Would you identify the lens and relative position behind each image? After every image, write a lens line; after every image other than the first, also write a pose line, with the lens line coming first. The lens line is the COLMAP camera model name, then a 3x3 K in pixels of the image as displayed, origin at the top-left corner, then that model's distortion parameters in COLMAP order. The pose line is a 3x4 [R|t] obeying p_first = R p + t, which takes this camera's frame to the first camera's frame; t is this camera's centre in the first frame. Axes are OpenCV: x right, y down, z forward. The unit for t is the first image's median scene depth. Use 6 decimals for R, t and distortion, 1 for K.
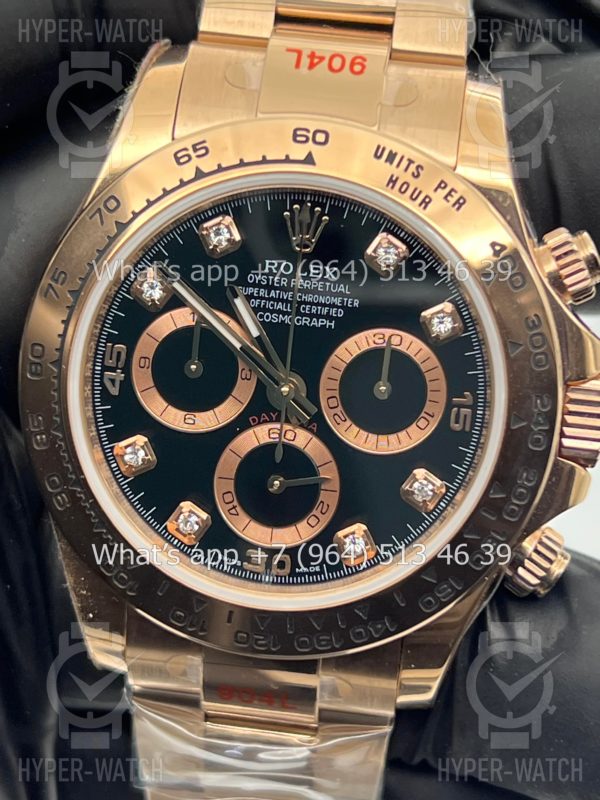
lens RADIAL K [[1857.1, 0, 300.0], [0, 1857.1, 400.0], [0, 0, 1]] dist [0.534339, -8.757629]
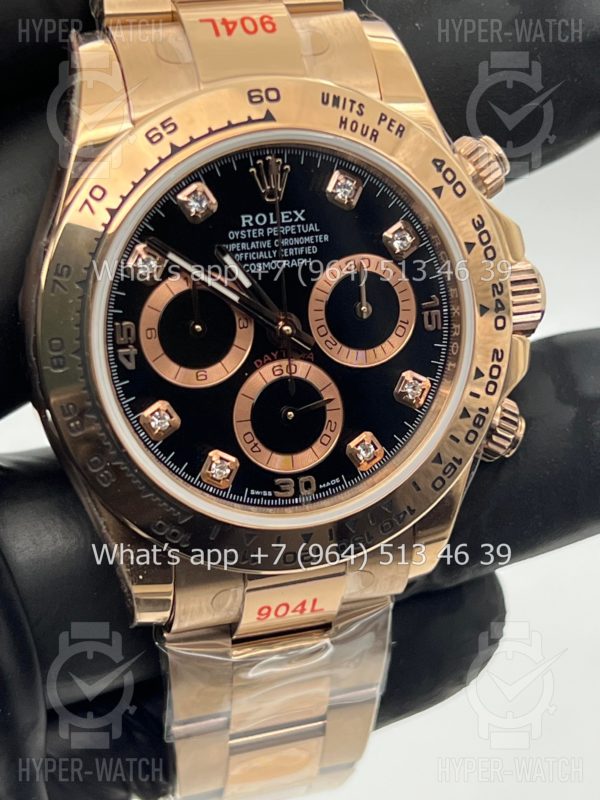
lens RADIAL K [[1857.1, 0, 300.0], [0, 1857.1, 400.0], [0, 0, 1]] dist [0.534339, -8.757629]
pose [[0.916301, -0.232460, 0.326120, -0.363986], [0.215039, 0.972538, 0.089035, -0.059947], [-0.337862, -0.011454, 0.941126, -0.033632]]
